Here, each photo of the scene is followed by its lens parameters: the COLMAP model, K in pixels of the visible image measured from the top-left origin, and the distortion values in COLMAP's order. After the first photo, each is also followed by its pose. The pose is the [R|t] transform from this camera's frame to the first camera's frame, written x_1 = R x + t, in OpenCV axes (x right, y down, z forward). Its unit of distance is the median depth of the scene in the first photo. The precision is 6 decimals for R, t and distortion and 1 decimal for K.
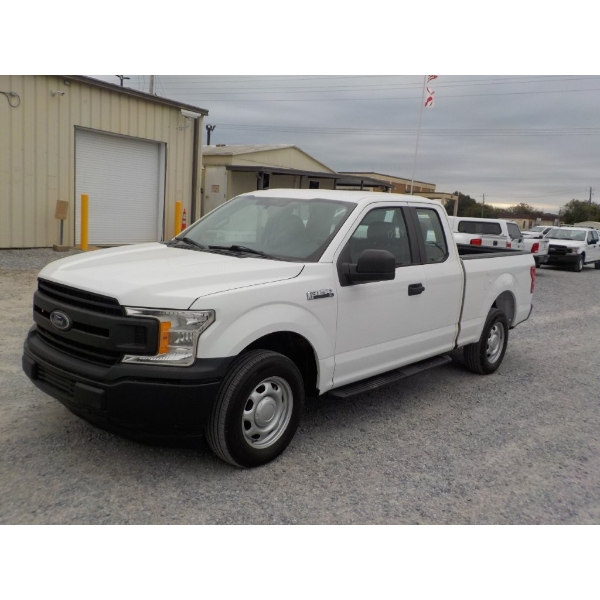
lens RADIAL K [[609.2, 0, 299.5], [0, 609.2, 298.0], [0, 0, 1]] dist [0.008200, 0.000000]
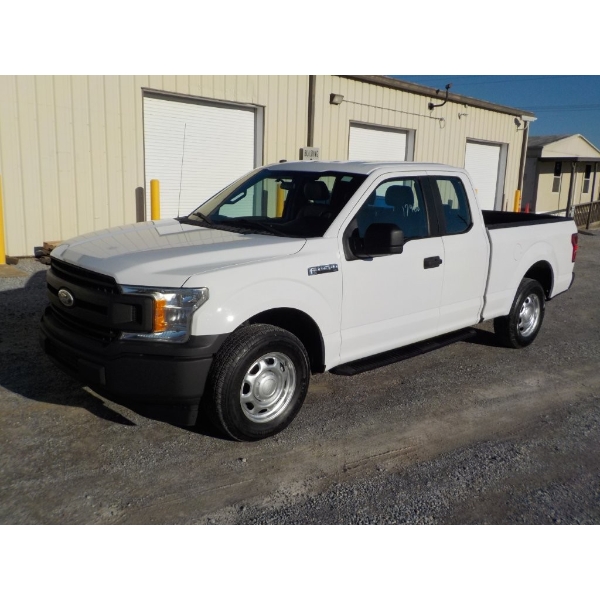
lens RADIAL K [[609.2, 0, 299.2], [0, 609.2, 296.8], [0, 0, 1]] dist [0.008200, 0.000000]
pose [[0.993945, -0.003933, -0.109804, 0.101572], [0.009760, 0.998569, 0.052577, -0.014545], [0.109441, -0.053330, 0.992562, 0.014283]]
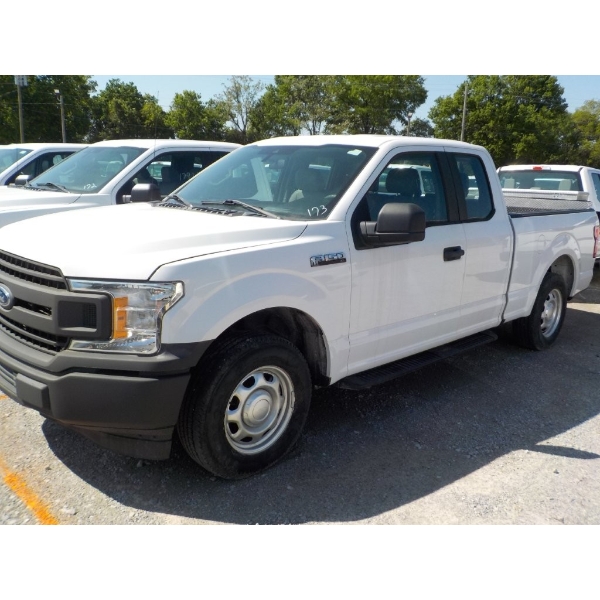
lens RADIAL K [[591.7, 0, 300.5], [0, 591.7, 292.8], [0, 0, 1]] dist [0.016615, 0.000000]
pose [[0.996963, -0.007838, -0.077486, 0.055960], [0.011081, 0.999076, 0.041519, 0.003997], [0.077089, -0.042251, 0.996129, 0.220296]]
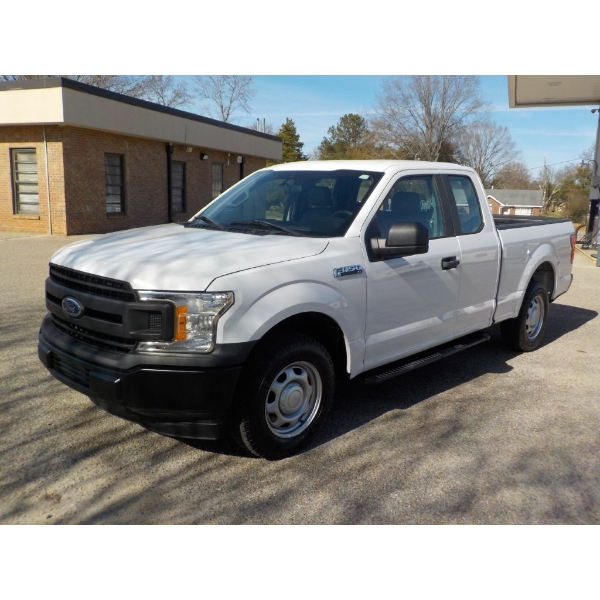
lens RADIAL K [[609.2, 0, 297.4], [0, 609.2, 297.9], [0, 0, 1]] dist [0.008200, 0.000000]
pose [[0.998395, -0.029392, -0.048400, 0.002213], [0.030943, 0.999021, 0.031612, 0.002420], [0.047424, -0.033059, 0.998328, 0.066039]]
